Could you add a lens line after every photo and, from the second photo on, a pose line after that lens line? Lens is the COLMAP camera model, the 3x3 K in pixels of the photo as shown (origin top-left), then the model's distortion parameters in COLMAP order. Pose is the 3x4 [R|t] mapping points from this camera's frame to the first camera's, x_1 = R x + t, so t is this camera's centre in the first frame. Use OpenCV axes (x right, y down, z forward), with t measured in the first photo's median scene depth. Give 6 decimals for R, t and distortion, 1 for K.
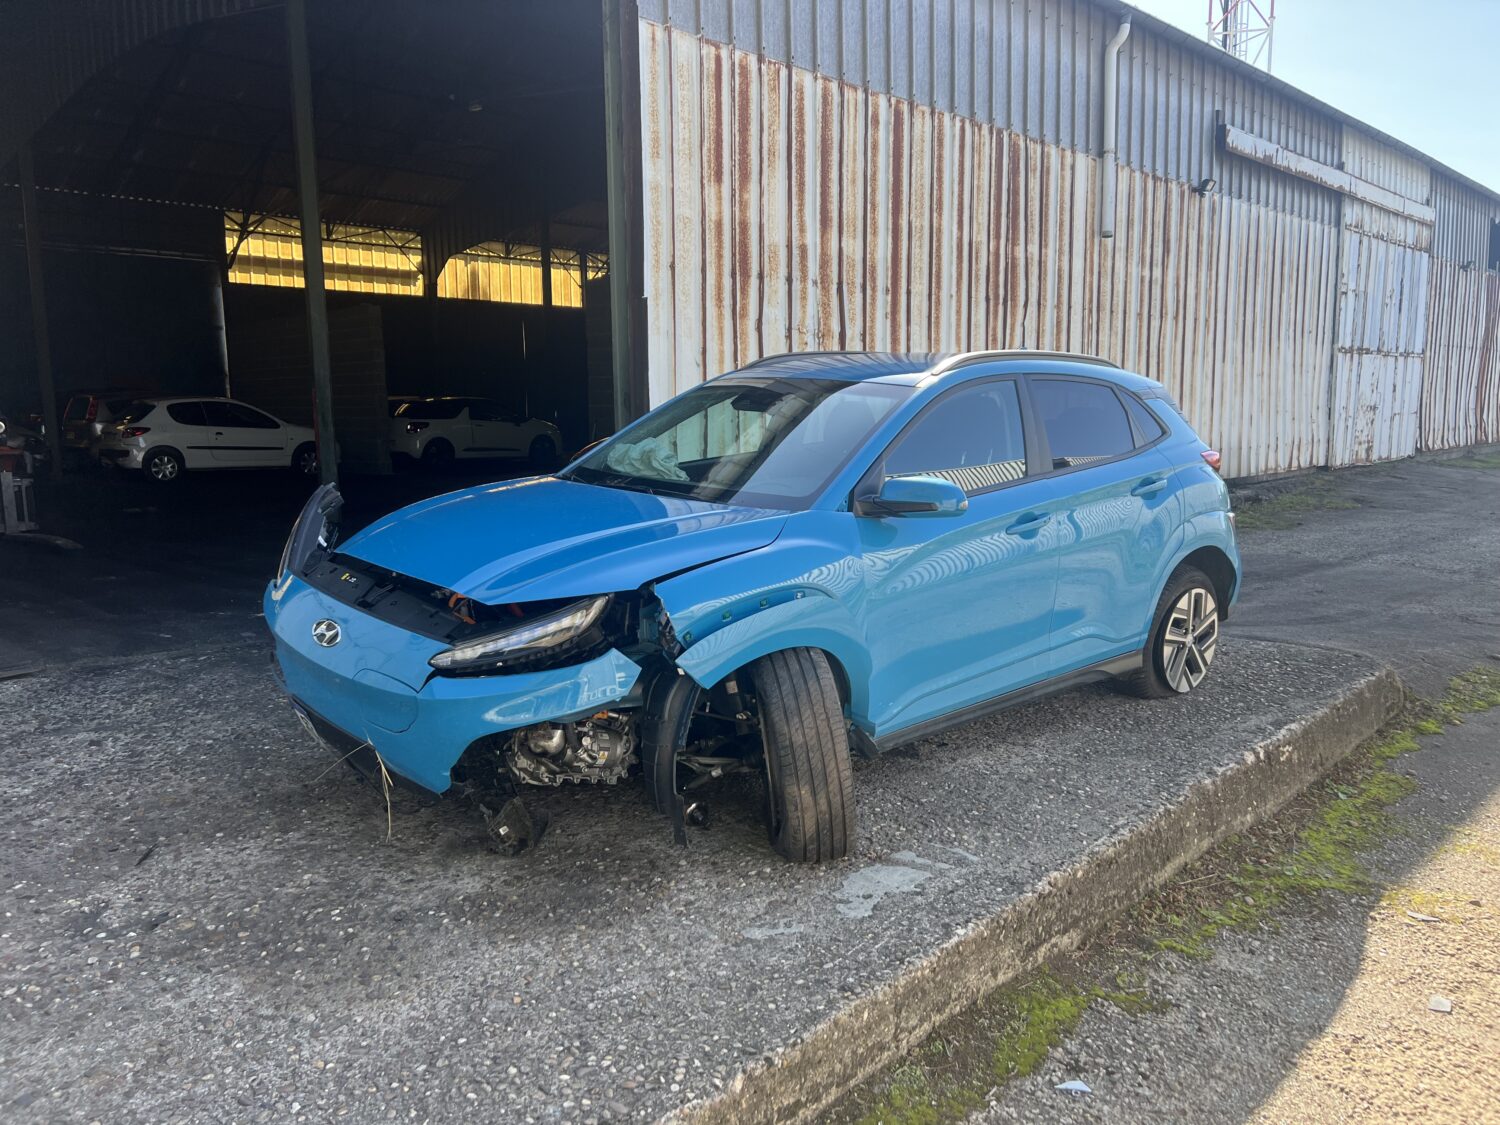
lens RADIAL K [[1131.2, 0, 762.6], [0, 1131.2, 559.4], [0, 0, 1]] dist [0.051552, -0.057420]
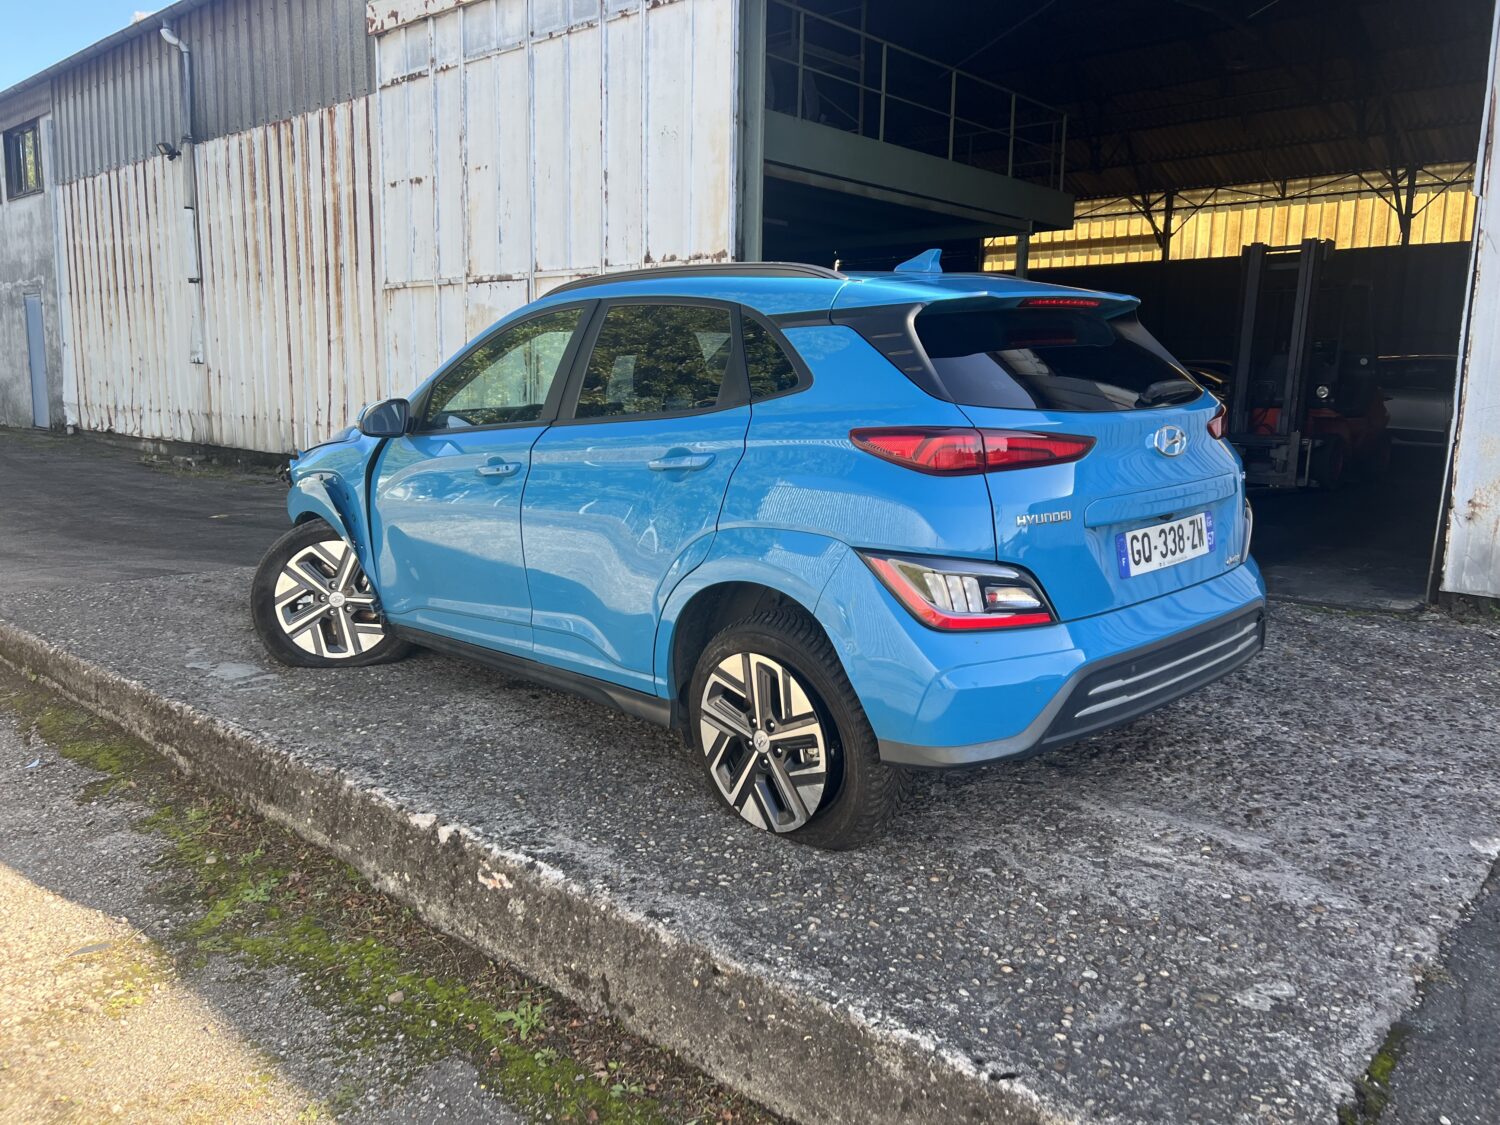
lens RADIAL K [[1131.2, 0, 756.9], [0, 1131.2, 551.1], [0, 0, 1]] dist [0.051552, -0.057420]
pose [[0.027669, 0.158498, -0.986972, 0.947366], [-0.150654, 0.976733, 0.152630, -0.113781], [0.988199, 0.144468, 0.050904, 0.973180]]
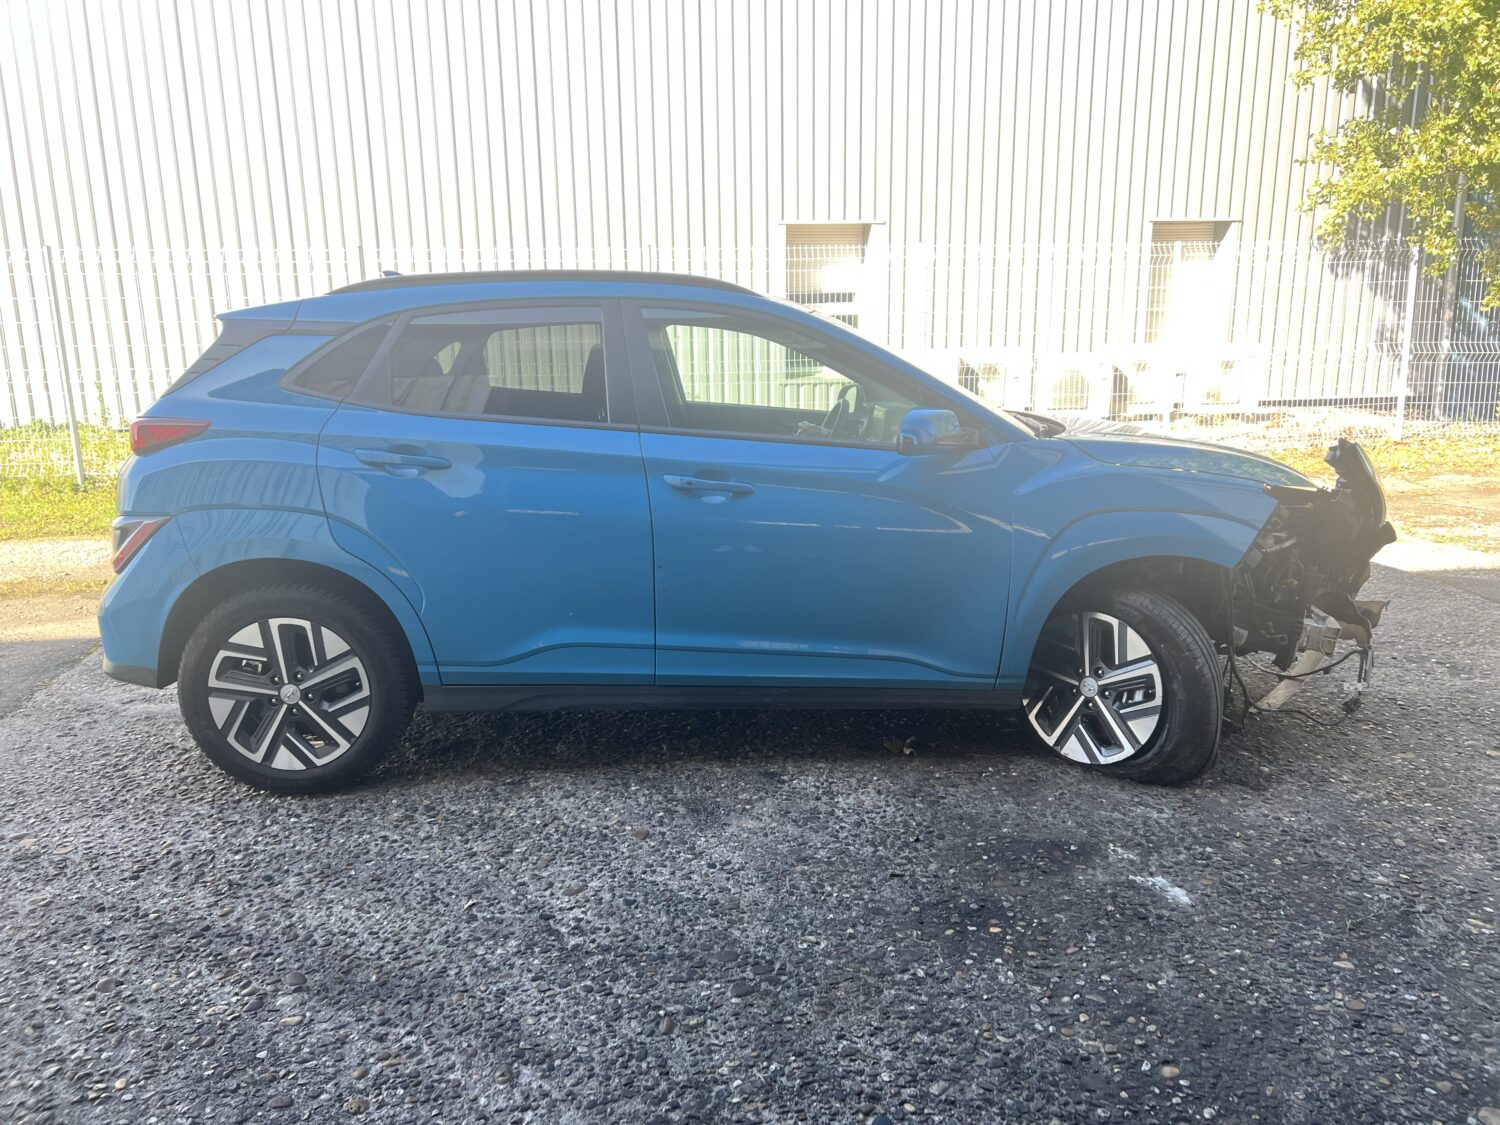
lens RADIAL K [[1131.2, 0, 754.8], [0, 1131.2, 555.3], [0, 0, 1]] dist [0.051552, -0.057420]
pose [[-0.759430, -0.131828, 0.637093, -0.485419], [0.103647, 0.942233, 0.318518, -0.243184], [-0.642280, 0.307925, -0.701896, 1.546784]]
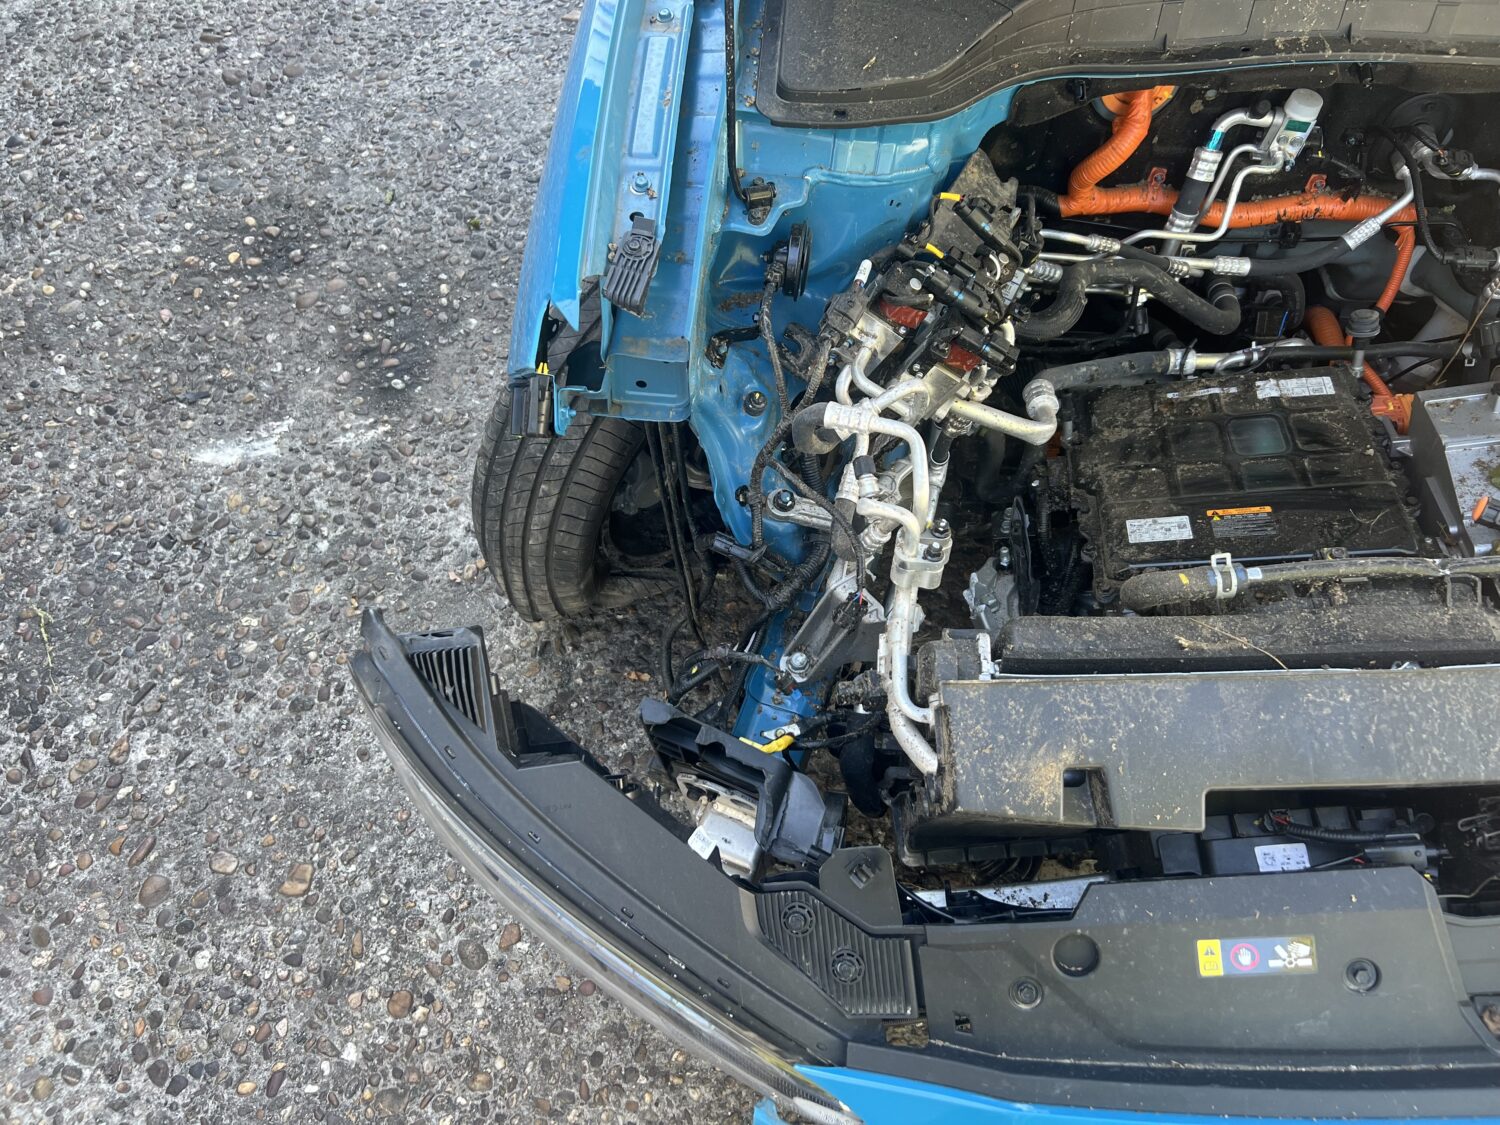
lens RADIAL K [[1131.2, 0, 771.0], [0, 1131.2, 538.4], [0, 0, 1]] dist [0.051552, -0.057420]
pose [[0.724712, -0.578417, 0.374468, -0.333366], [0.127747, 0.646818, 0.751869, -0.136259], [-0.677106, -0.497052, 0.542648, 0.710515]]
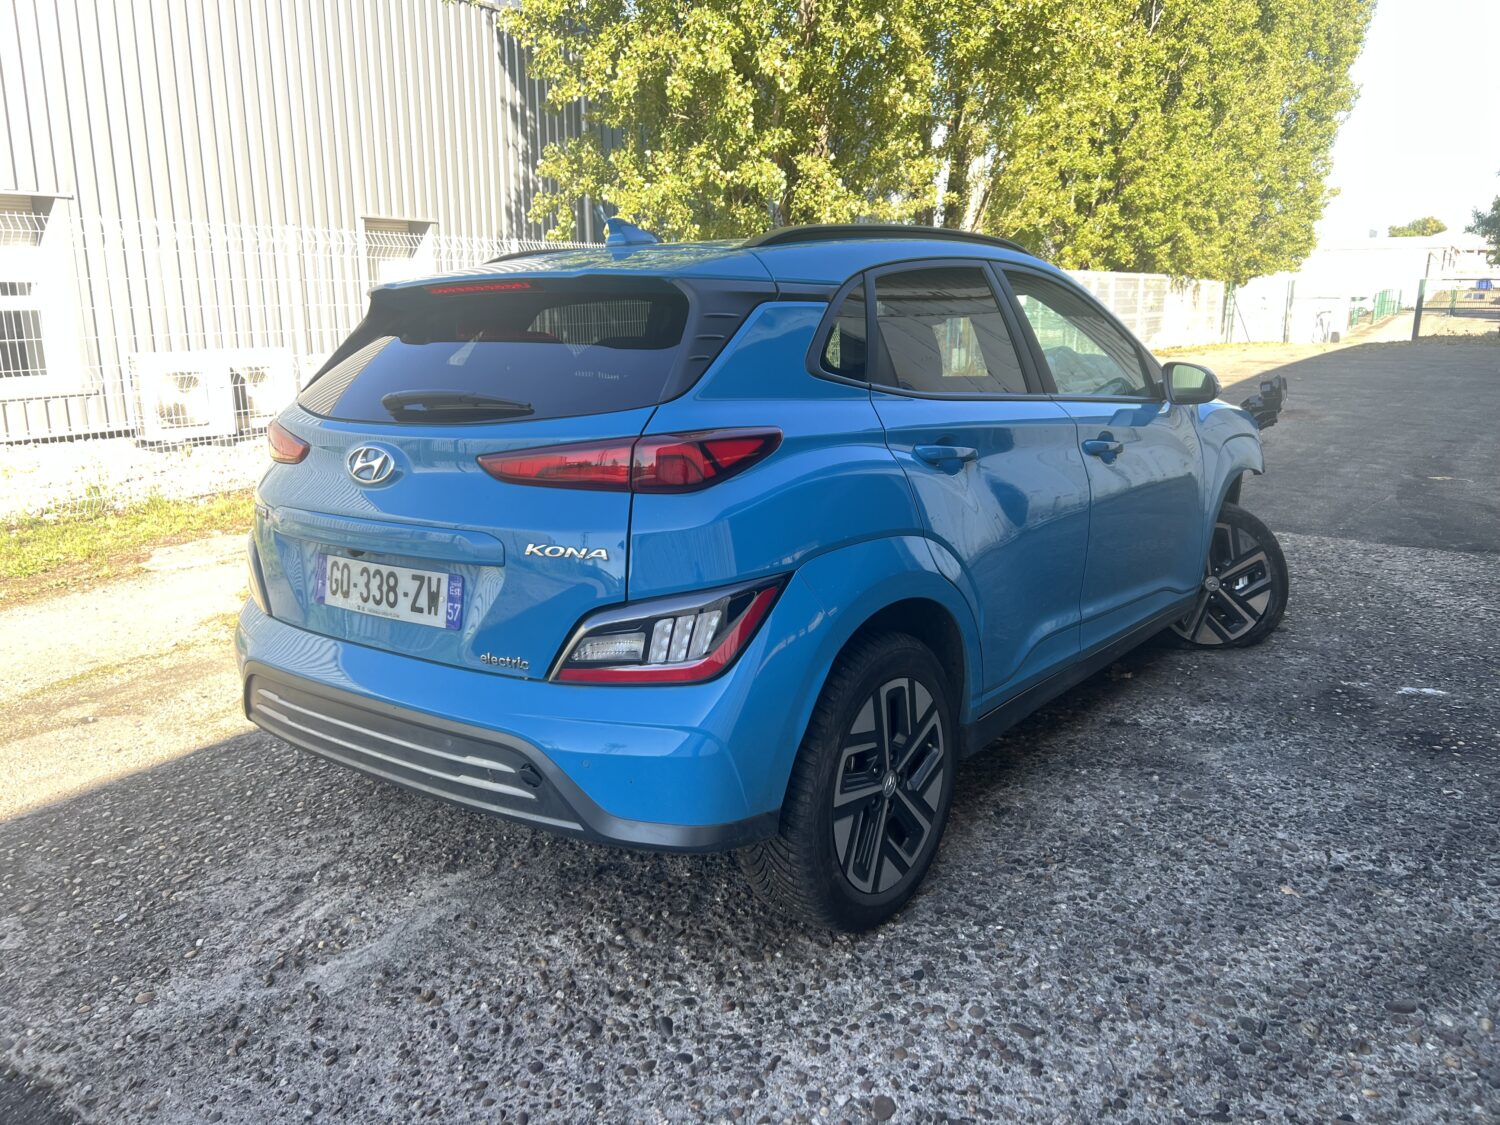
lens RADIAL K [[1131.2, 0, 766.1], [0, 1131.2, 563.8], [0, 0, 1]] dist [0.051552, -0.057420]
pose [[-0.984621, 0.048702, -0.167780, 0.281422], [-0.015156, 0.932927, 0.359746, -0.246364], [0.174047, 0.356756, -0.917841, 1.687105]]
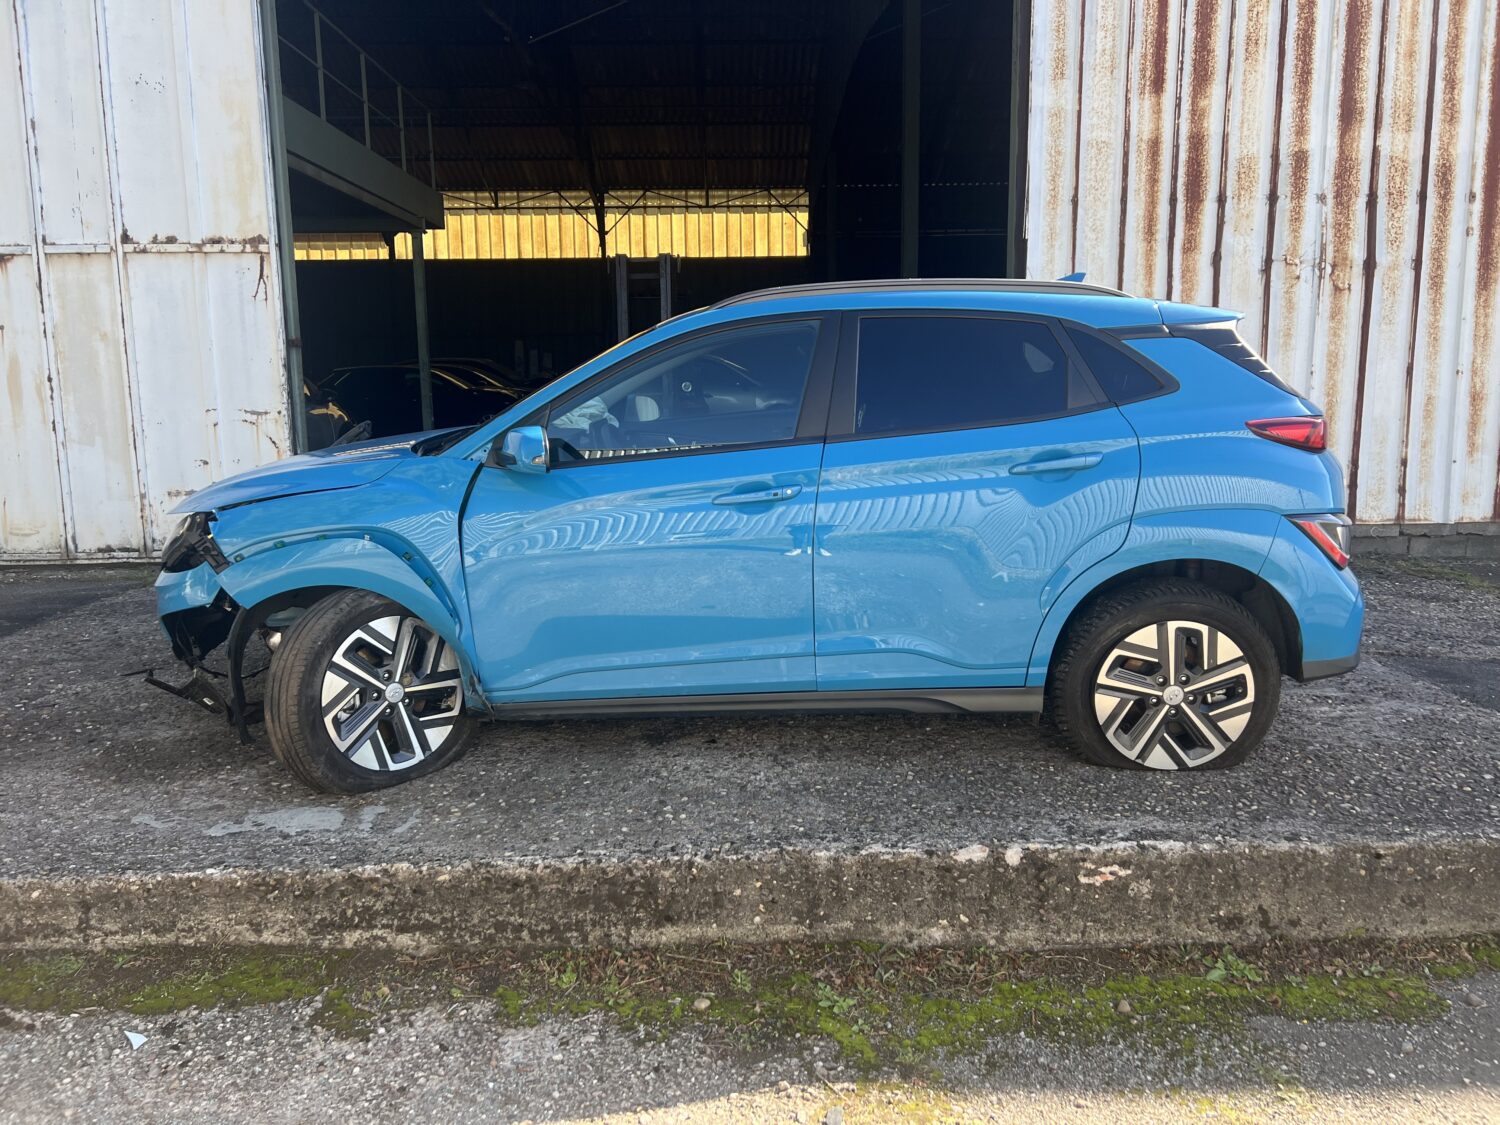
lens RADIAL K [[1131.2, 0, 759.6], [0, 1131.2, 553.0], [0, 0, 1]] dist [0.051552, -0.057420]
pose [[0.707780, 0.108720, -0.698016, 0.678977], [-0.089591, 0.993923, 0.063964, -0.035620], [0.700728, 0.017263, 0.713219, 0.346952]]
